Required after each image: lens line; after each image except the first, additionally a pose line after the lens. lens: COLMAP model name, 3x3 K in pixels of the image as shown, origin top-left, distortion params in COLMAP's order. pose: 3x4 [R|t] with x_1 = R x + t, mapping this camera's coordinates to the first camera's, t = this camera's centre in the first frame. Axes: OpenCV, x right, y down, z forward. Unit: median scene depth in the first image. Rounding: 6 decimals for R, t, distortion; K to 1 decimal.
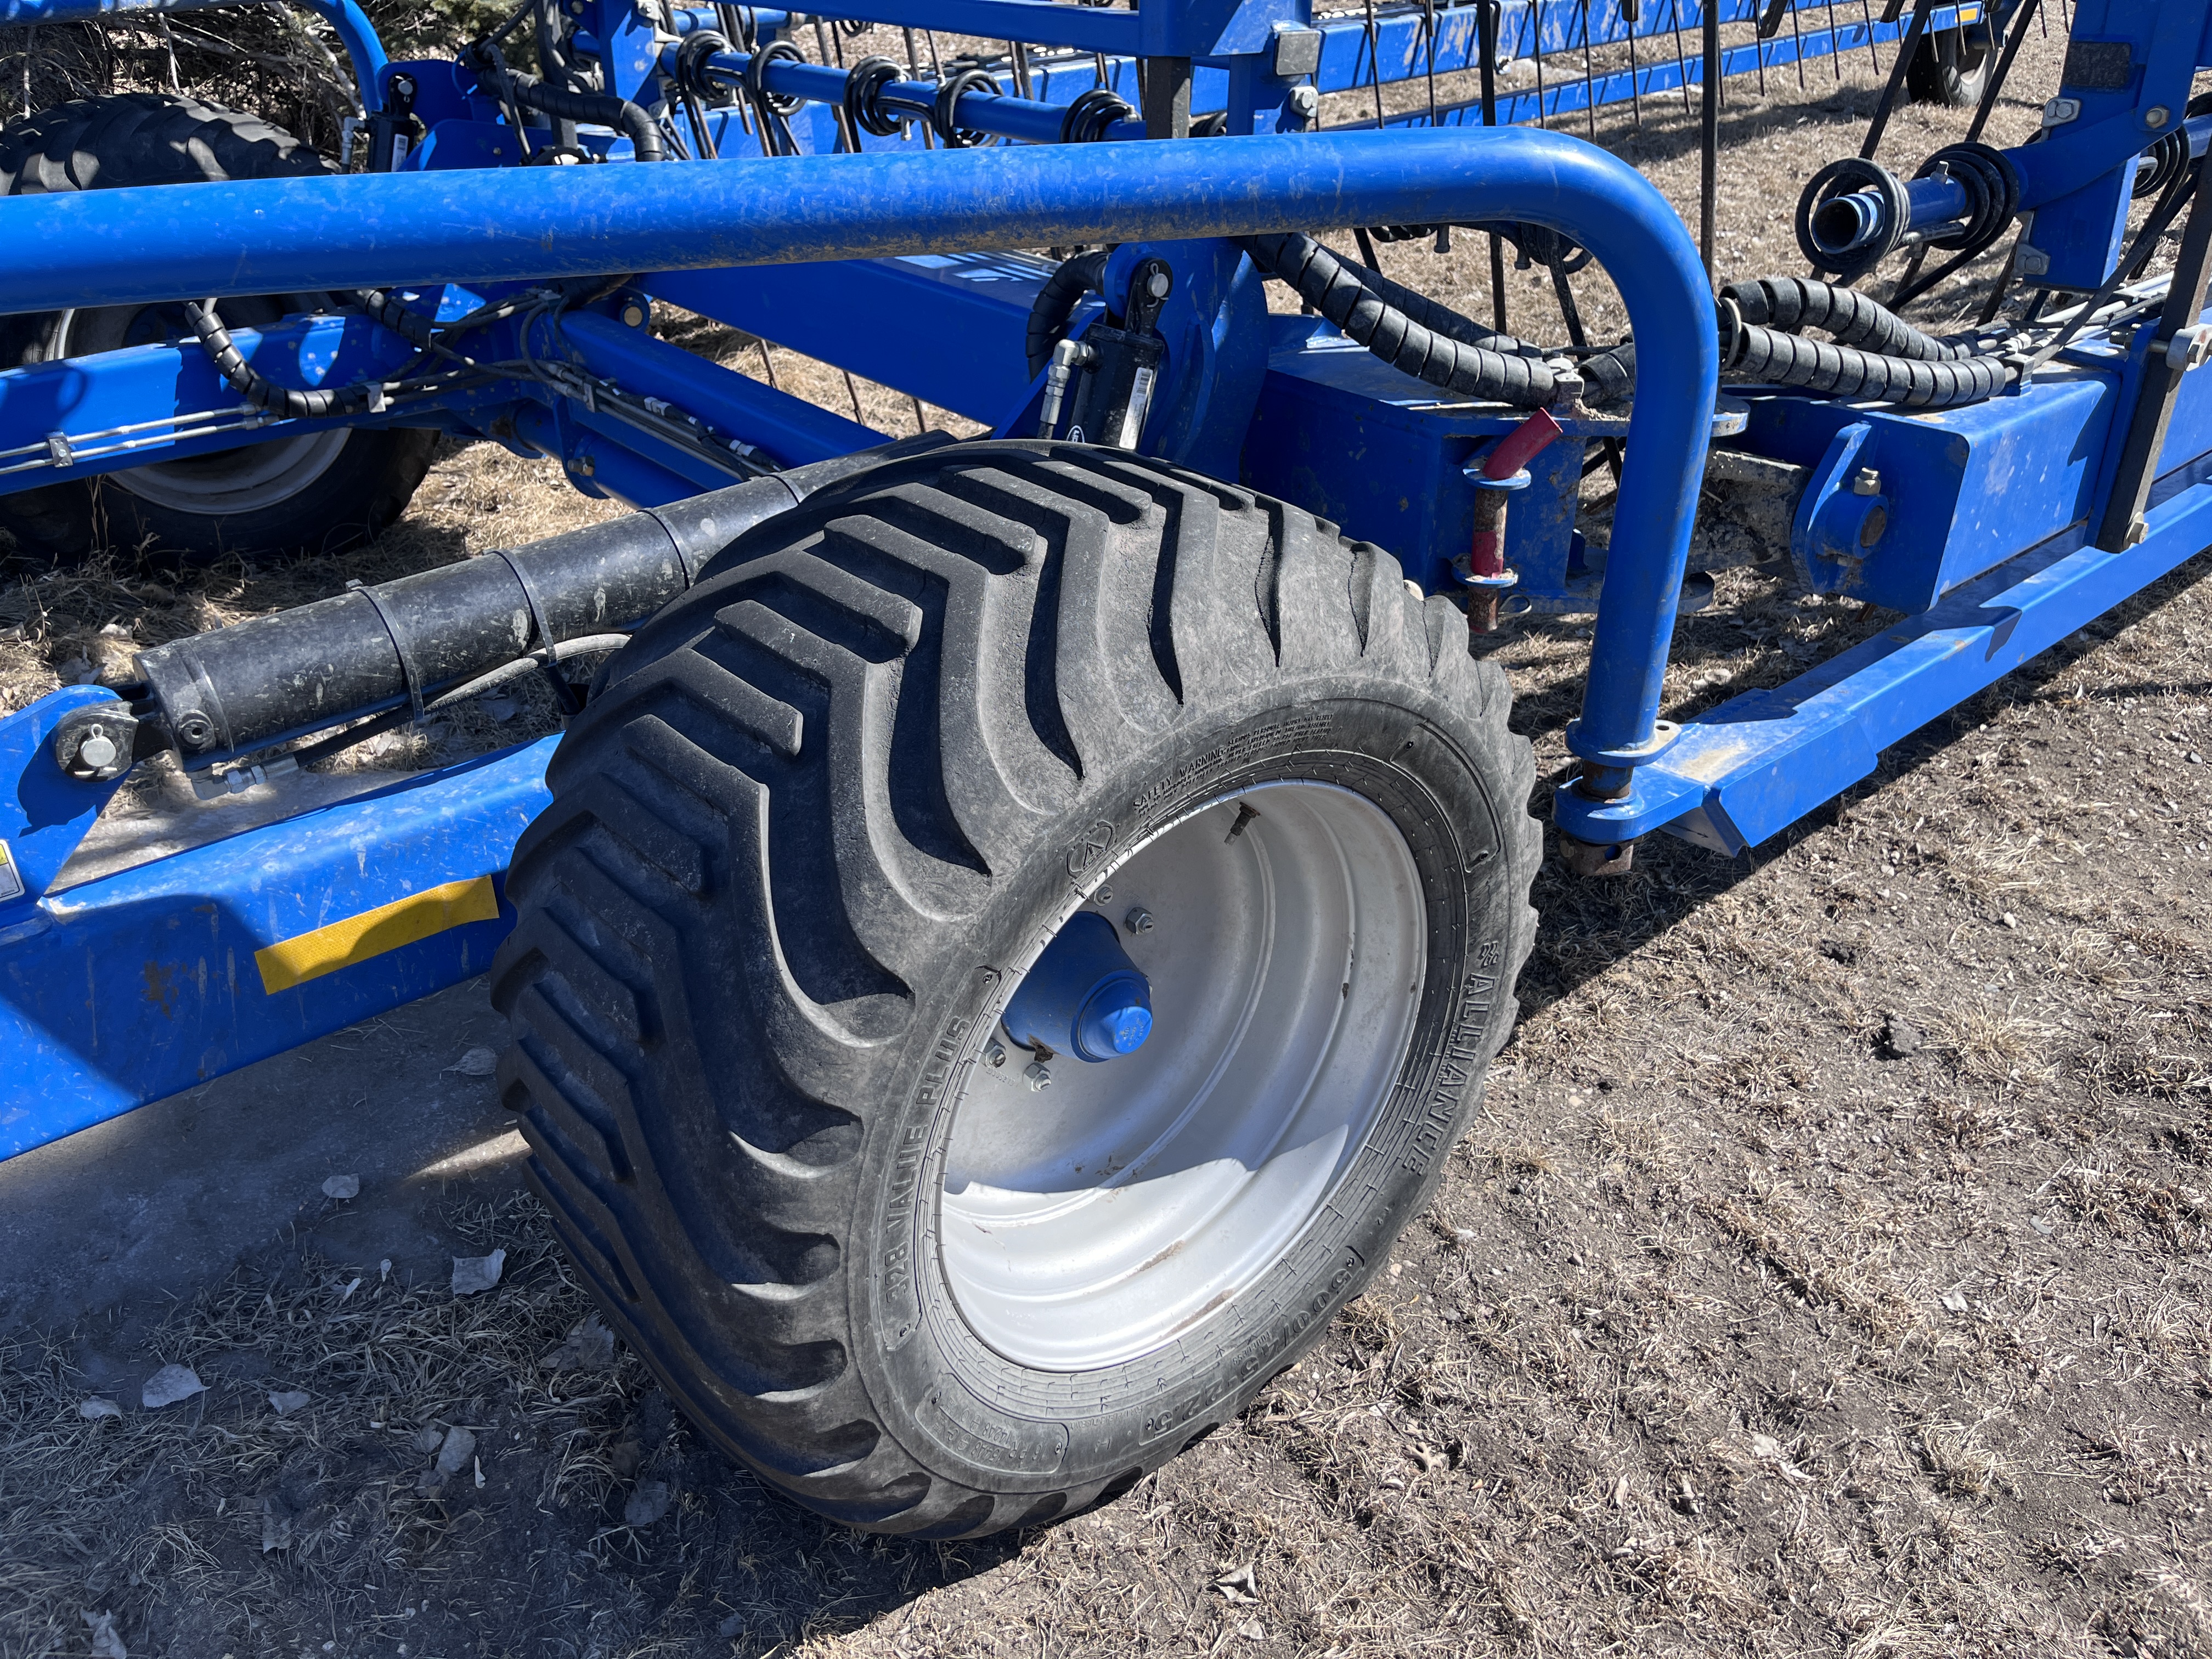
lens RADIAL K [[1690.9, 0, 1109.7], [0, 1690.9, 814.2], [0, 0, 1]] dist [0.057750, -0.093195]
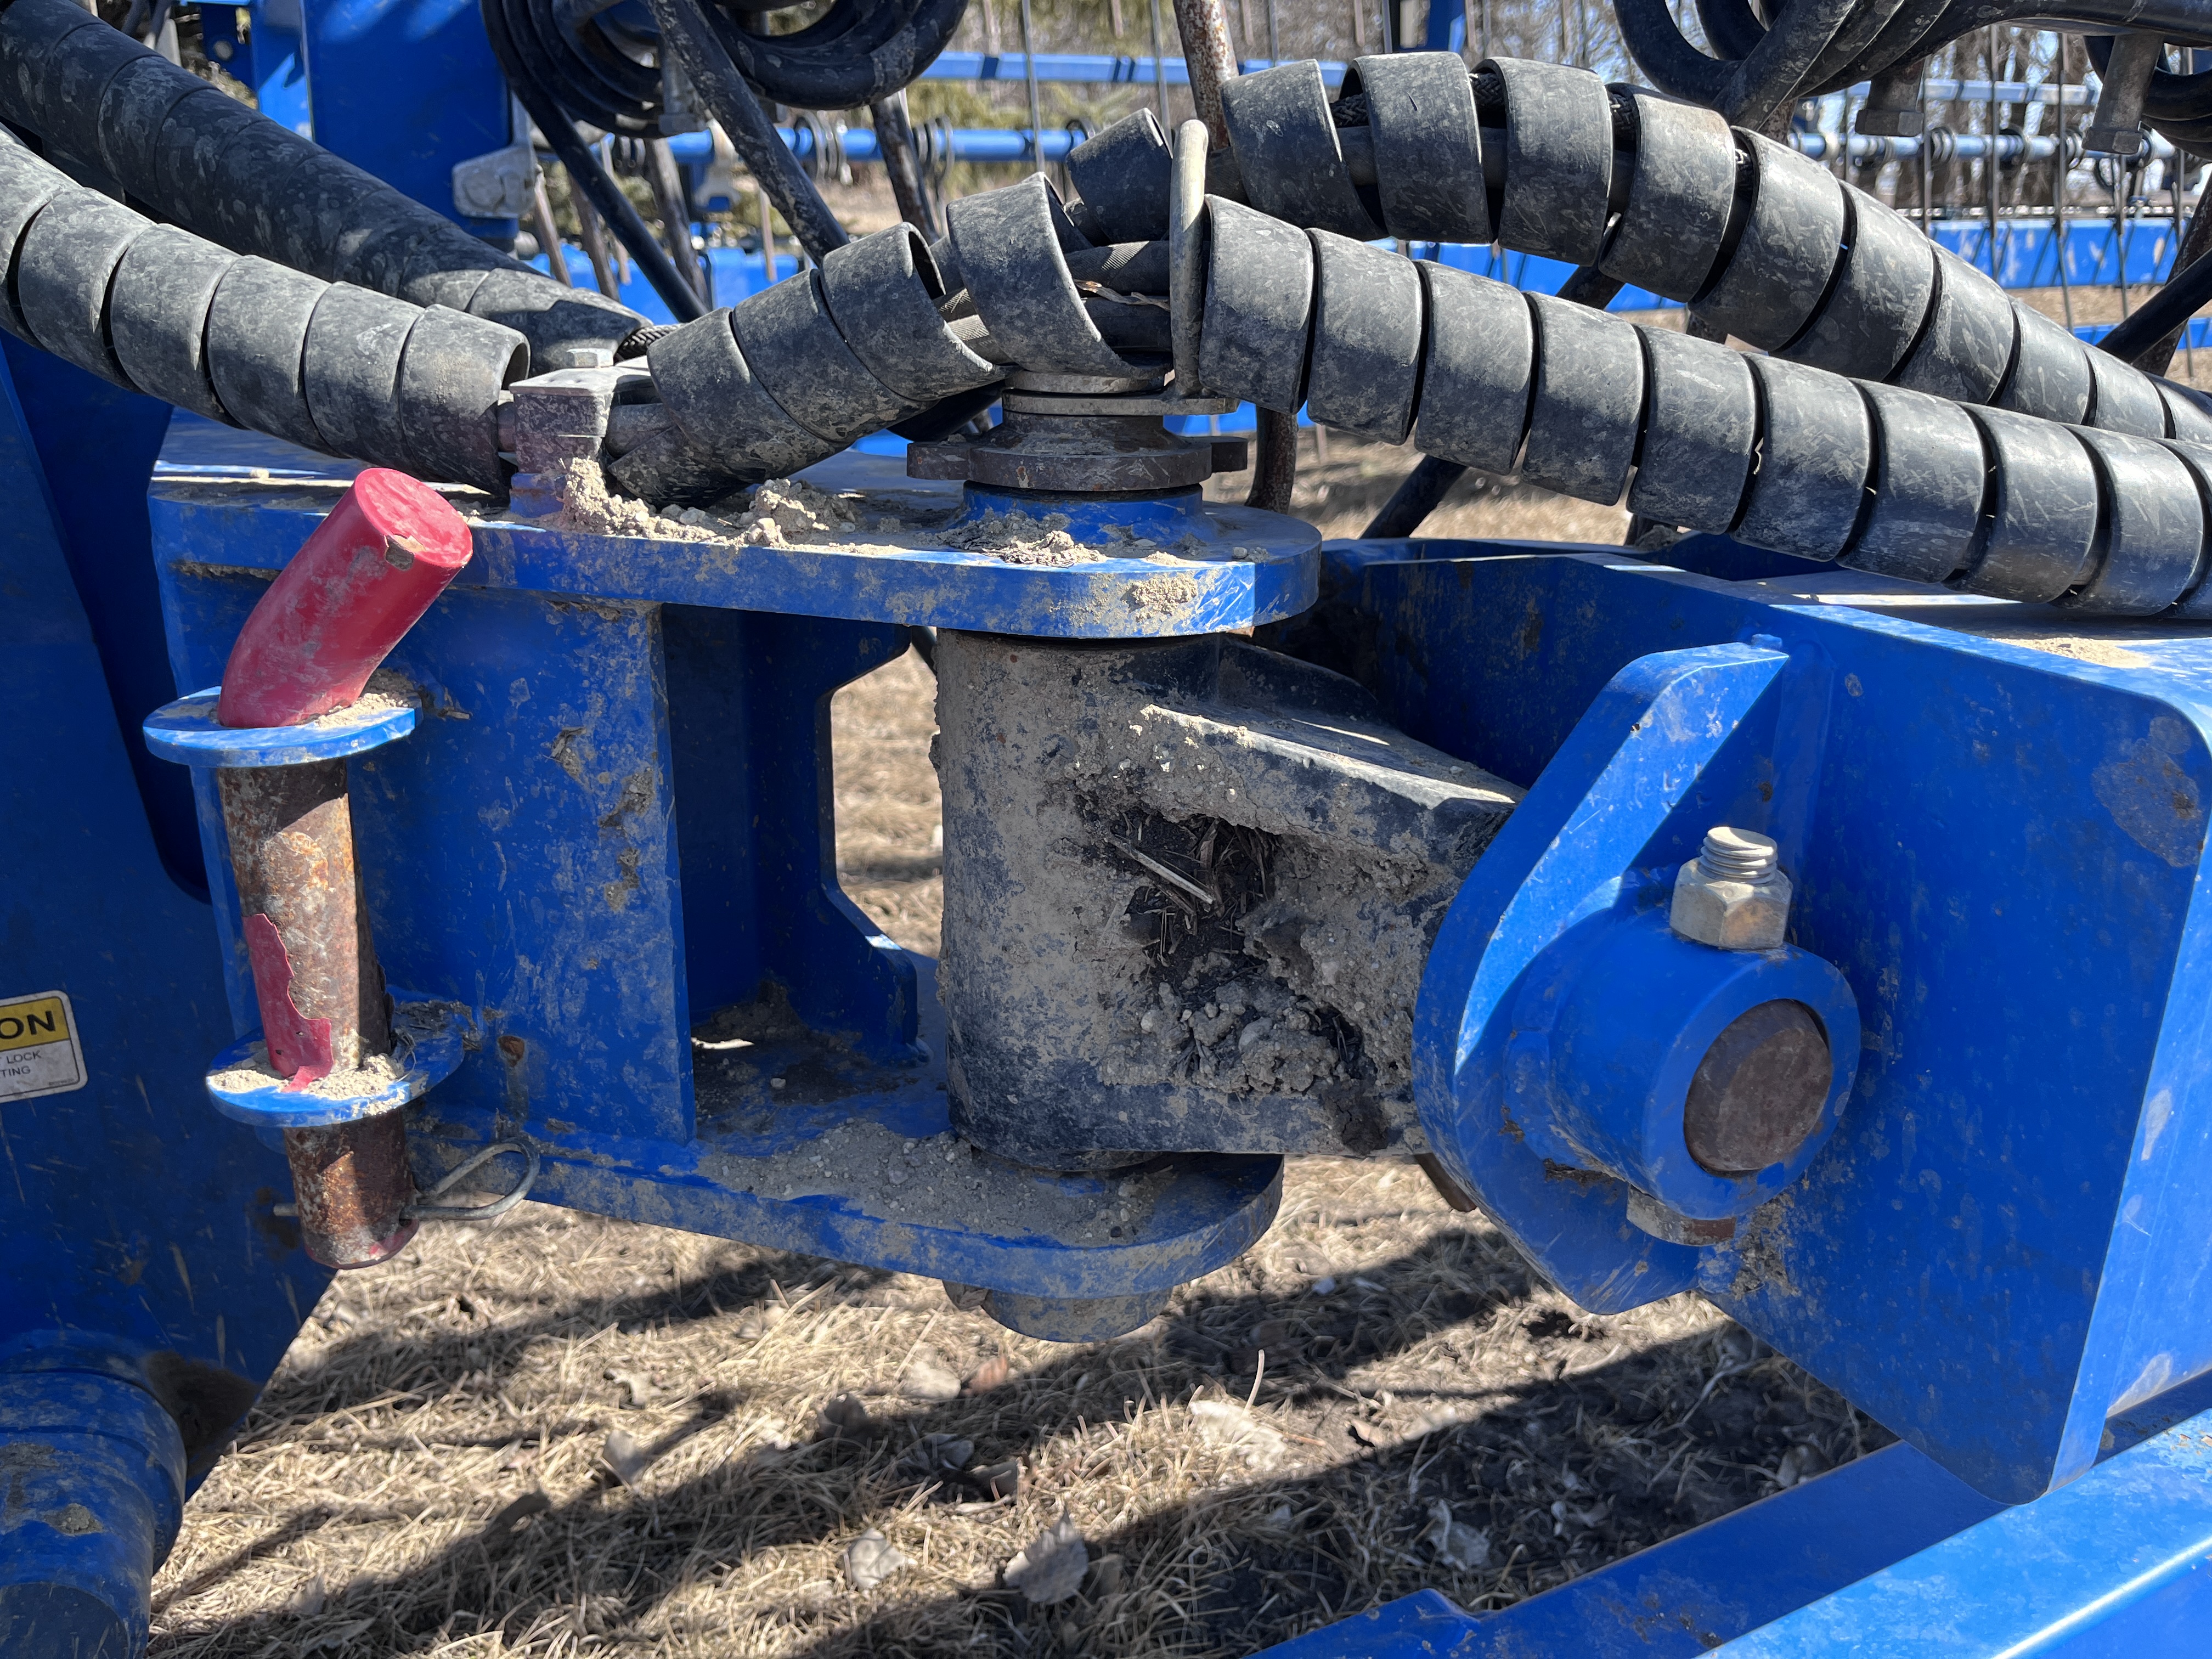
lens RADIAL K [[1690.9, 0, 1109.7], [0, 1690.9, 814.2], [0, 0, 1]] dist [0.057750, -0.093195]
pose [[0.967323, 0.097147, -0.234199, 0.416442], [-0.137354, 0.977188, -0.161977, -0.156713], [0.213121, 0.188852, 0.958600, 0.765237]]
